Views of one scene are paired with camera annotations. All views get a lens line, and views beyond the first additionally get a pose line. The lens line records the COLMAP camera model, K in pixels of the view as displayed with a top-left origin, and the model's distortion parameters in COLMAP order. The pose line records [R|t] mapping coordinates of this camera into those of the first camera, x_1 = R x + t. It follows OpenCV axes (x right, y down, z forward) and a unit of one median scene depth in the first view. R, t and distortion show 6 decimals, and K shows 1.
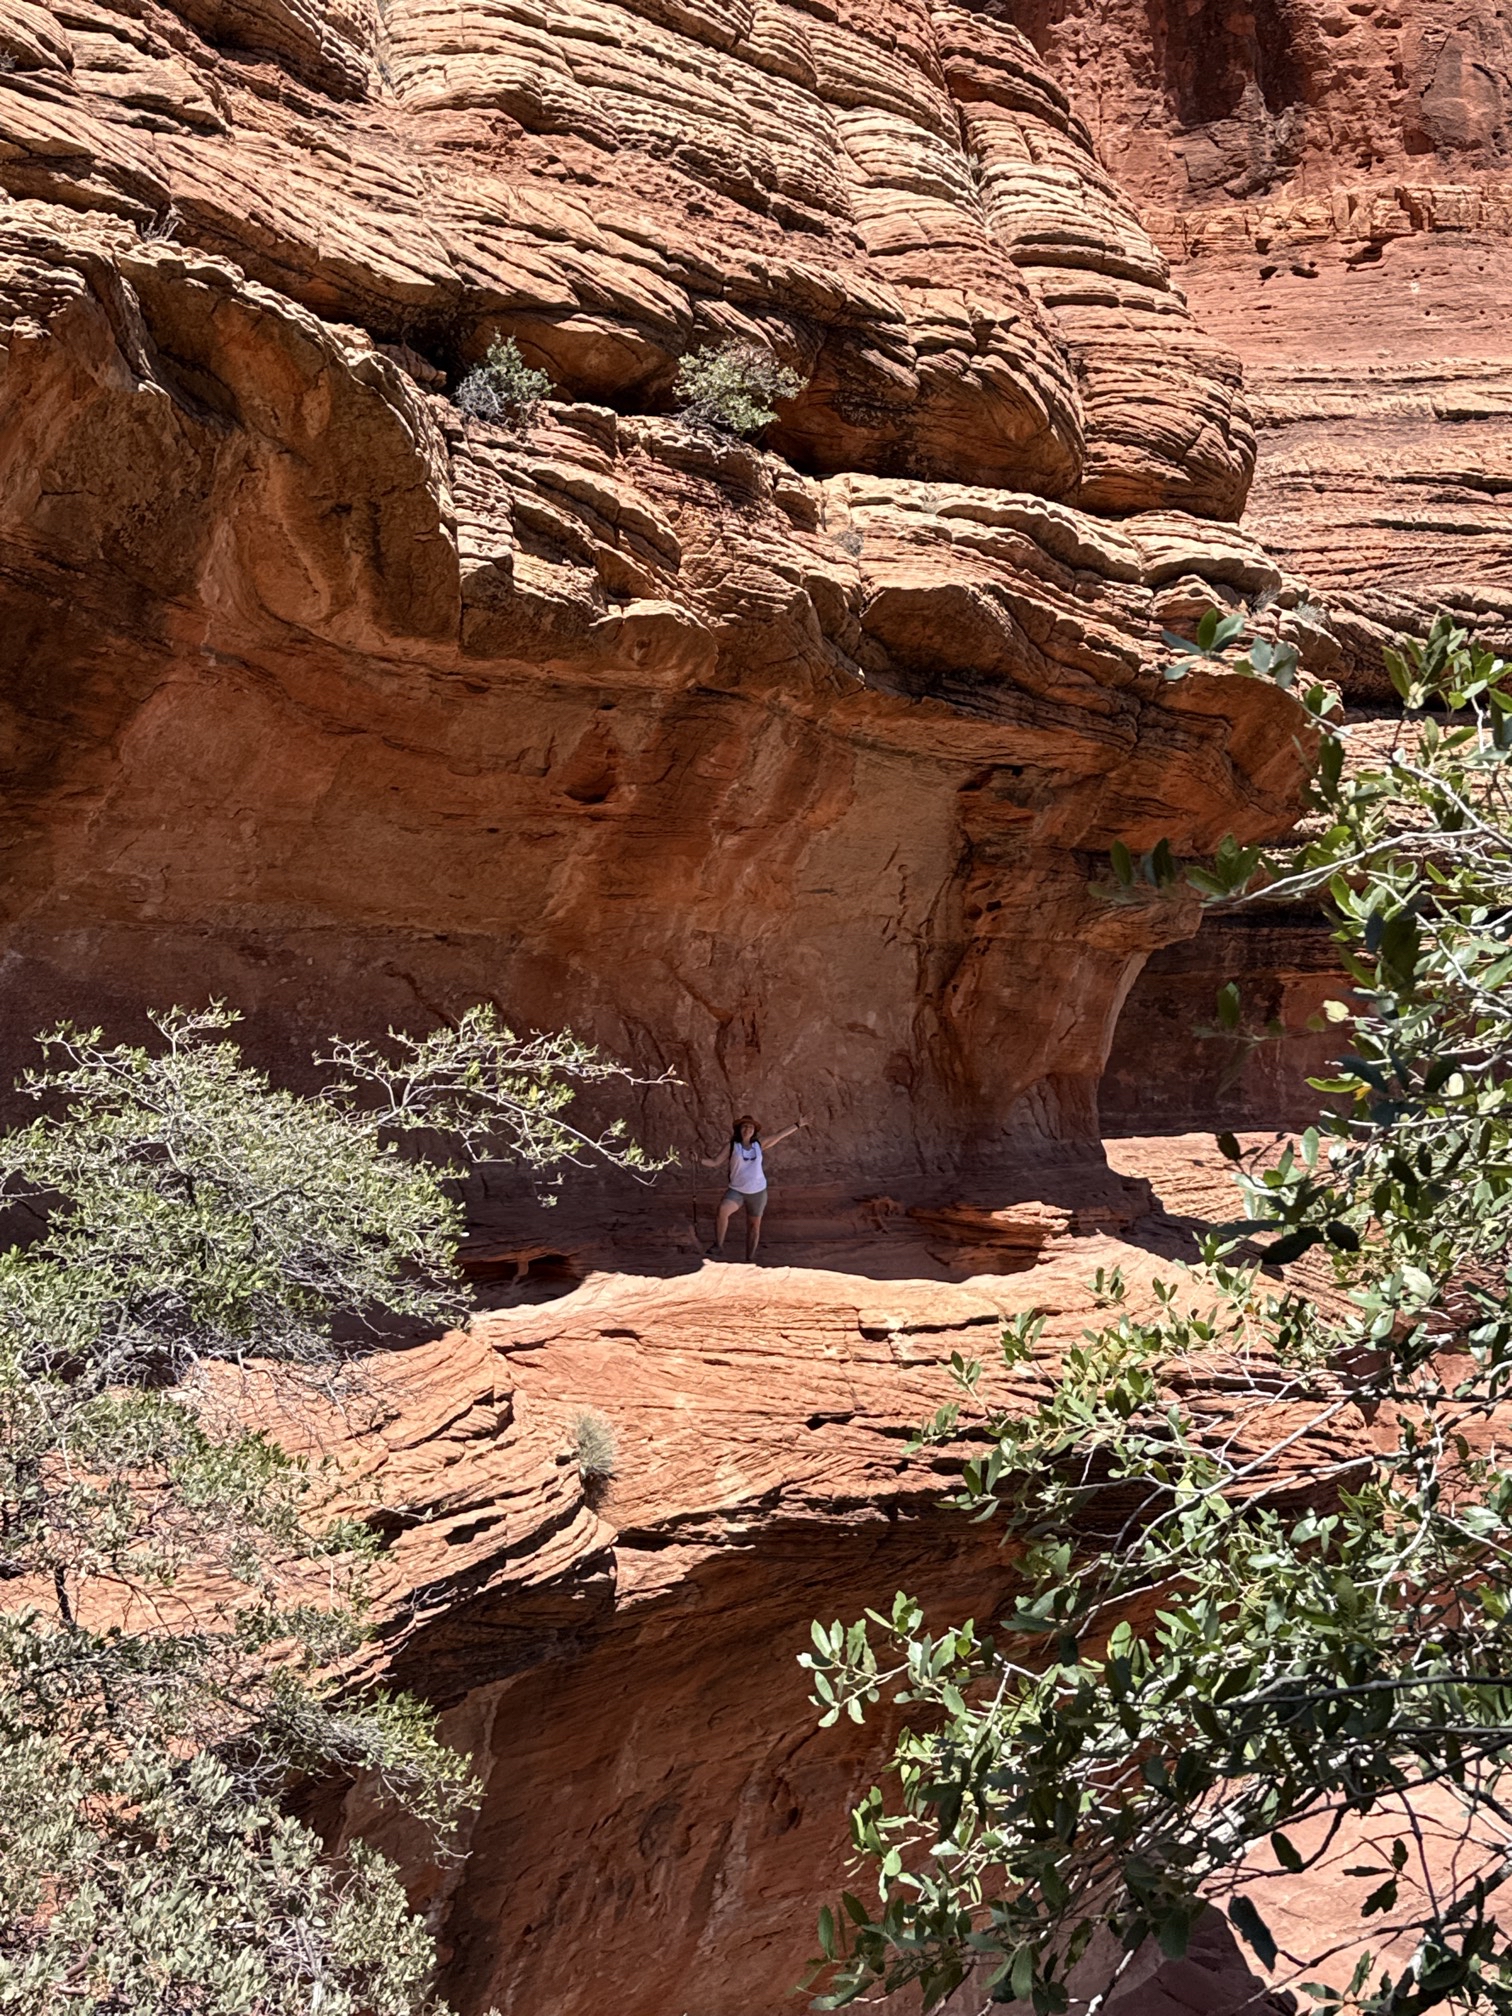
lens RADIAL K [[2348.8, 0, 755.8], [0, 2348.8, 1008.5], [0, 0, 1]] dist [0.131096, 0.000000]
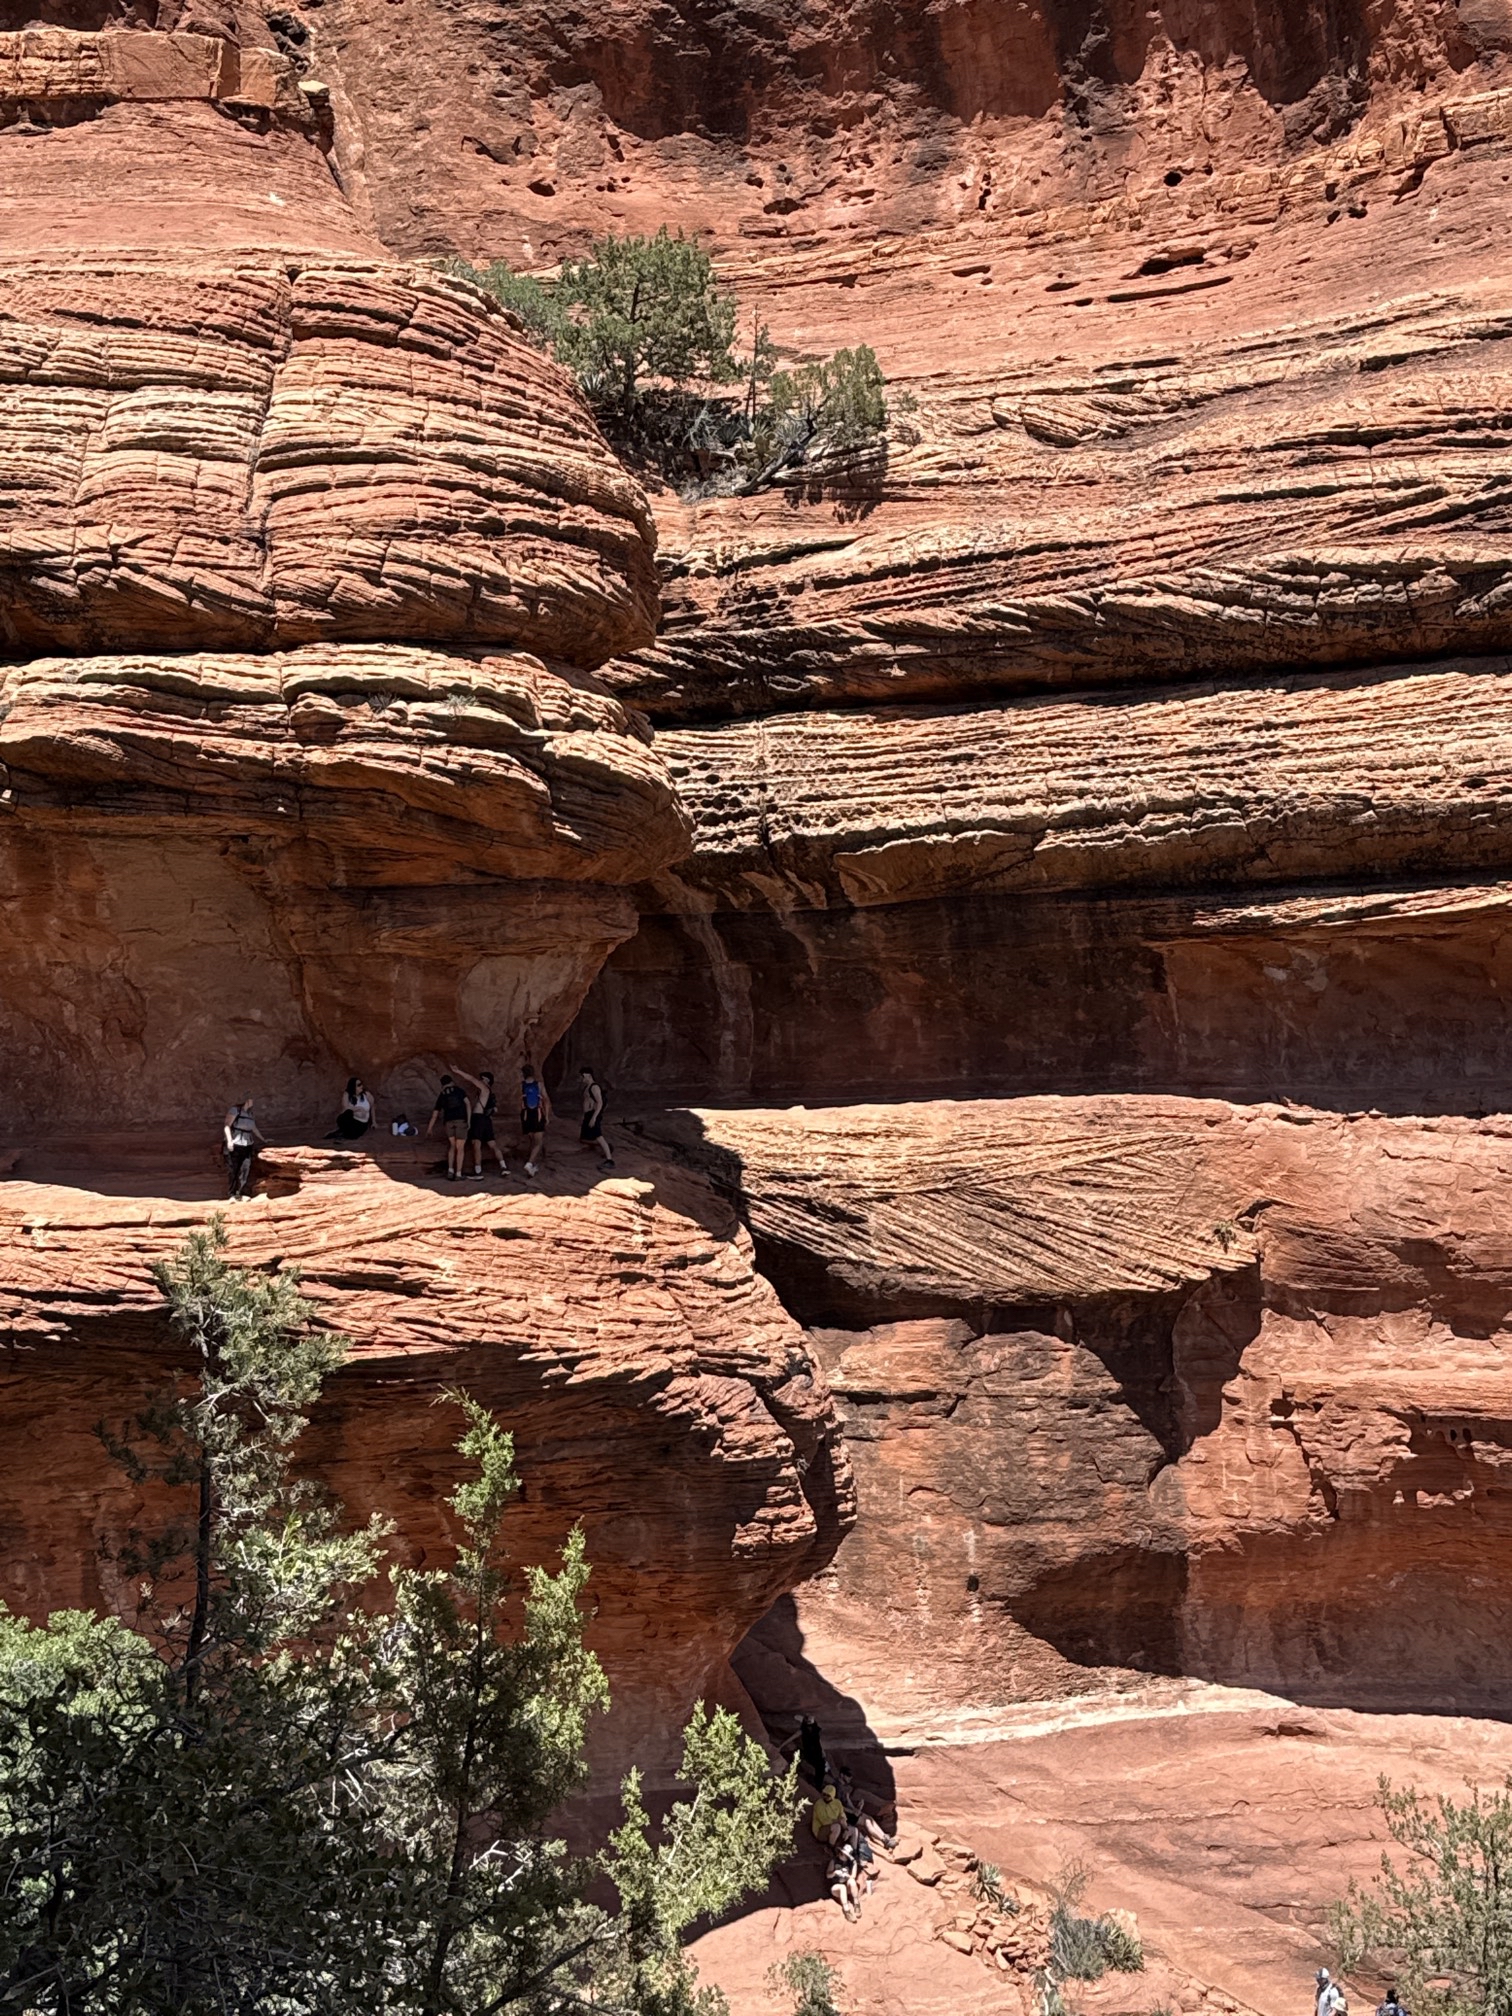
lens RADIAL K [[2704.3, 0, 756.0], [0, 2704.3, 1008.7], [0, 0, 1]] dist [0.153197, 0.000000]
pose [[0.777814, -0.013544, -0.628349, 0.849751], [0.030575, 0.999399, 0.016306, -0.010649], [0.627750, -0.031895, 0.777761, -0.044268]]
